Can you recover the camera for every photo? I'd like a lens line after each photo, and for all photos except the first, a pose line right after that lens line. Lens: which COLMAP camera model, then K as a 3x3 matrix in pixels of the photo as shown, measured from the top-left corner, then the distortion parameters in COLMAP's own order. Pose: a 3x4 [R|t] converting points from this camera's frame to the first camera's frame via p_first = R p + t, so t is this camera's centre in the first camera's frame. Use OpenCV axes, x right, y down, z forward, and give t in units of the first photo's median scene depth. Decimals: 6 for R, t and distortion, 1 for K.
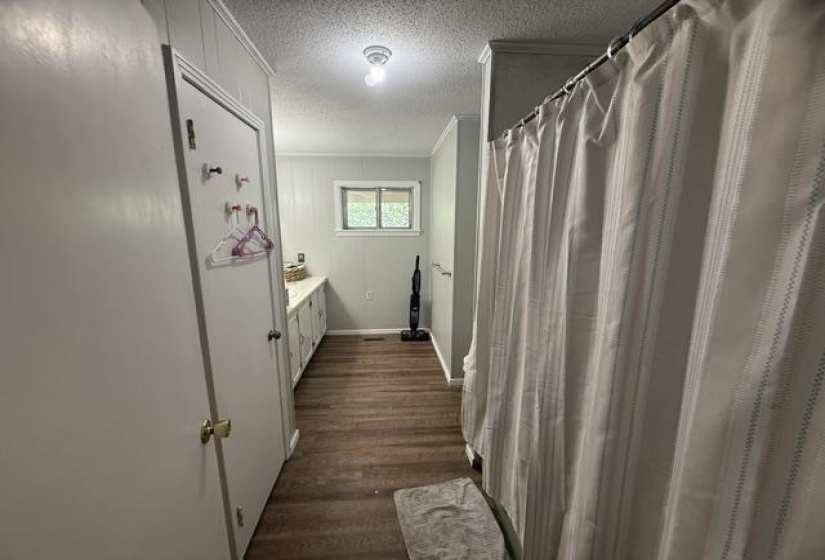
lens RADIAL K [[323.6, 0, 414.6], [0, 323.6, 296.1], [0, 0, 1]] dist [-0.000179, 0.000037]
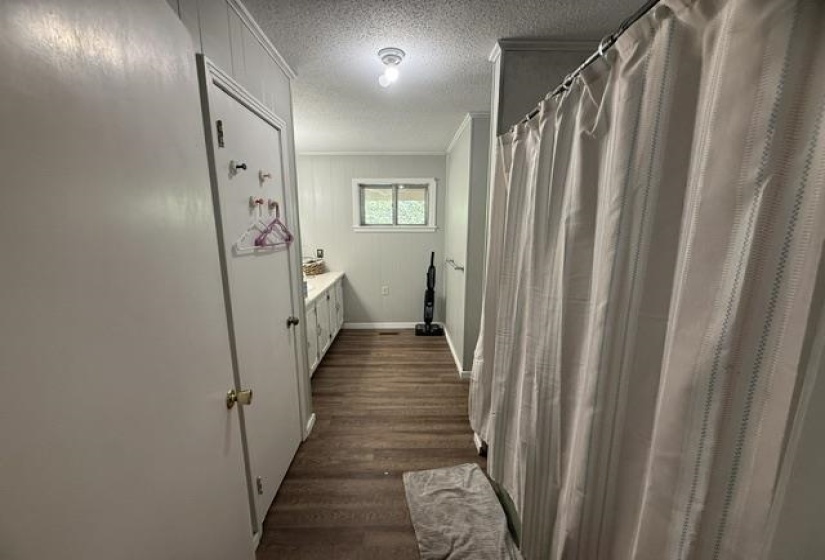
lens RADIAL K [[323.6, 0, 414.6], [0, 323.6, 296.1], [0, 0, 1]] dist [-0.000179, 0.000037]
pose [[0.998427, 0.012038, -0.054757, 0.011861], [-0.011860, 0.999923, 0.003578, 0.012630], [0.054796, -0.002923, 0.998493, -0.020621]]
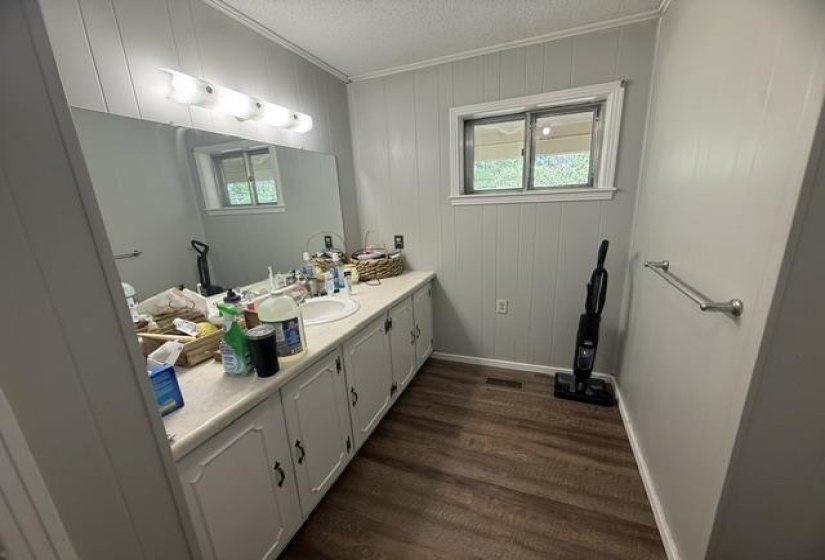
lens RADIAL K [[321.5, 0, 412.8], [0, 321.5, 288.3], [0, 0, 1]] dist [0.000036, -0.000126]
pose [[0.886665, 0.077749, -0.455830, -0.022384], [-0.051790, 0.996258, 0.069189, -0.080199], [0.459504, -0.037740, 0.887374, 0.485128]]
